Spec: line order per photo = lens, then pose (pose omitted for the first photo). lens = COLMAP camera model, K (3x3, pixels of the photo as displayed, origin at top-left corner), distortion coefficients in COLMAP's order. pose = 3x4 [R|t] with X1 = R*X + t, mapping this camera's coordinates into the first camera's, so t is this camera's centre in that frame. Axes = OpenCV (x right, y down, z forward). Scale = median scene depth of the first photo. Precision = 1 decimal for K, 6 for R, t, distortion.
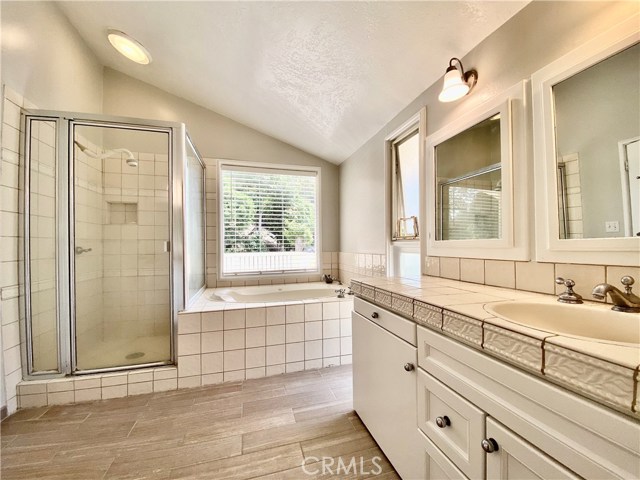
lens RADIAL K [[257.5, 0, 321.2], [0, 257.5, 244.7], [0, 0, 1]] dist [-0.016665, -0.002234]
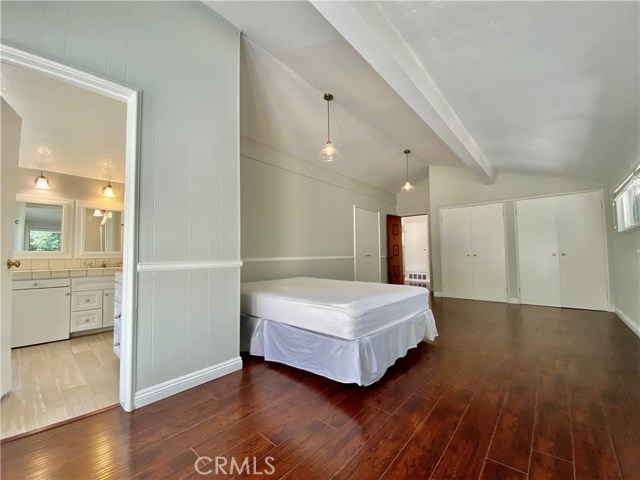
lens RADIAL K [[257.5, 0, 320.0], [0, 257.5, 240.3], [0, 0, 1]] dist [-0.016665, -0.002234]
pose [[-0.551745, 0.060886, 0.831787, -2.951563], [0.011112, 0.997780, -0.065666, 0.065328], [-0.833939, -0.026988, -0.551197, 0.154930]]
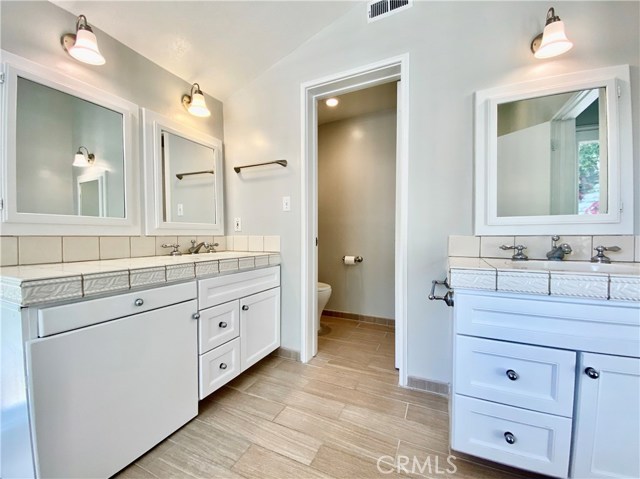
lens RADIAL K [[257.5, 0, 319.8], [0, 257.5, 241.1], [0, 0, 1]] dist [-0.016665, -0.002234]
pose [[-0.747850, 0.000727, 0.663867, -0.758485], [0.010745, 0.999882, 0.011010, 0.076971], [-0.663780, 0.015367, -0.747770, 1.214619]]
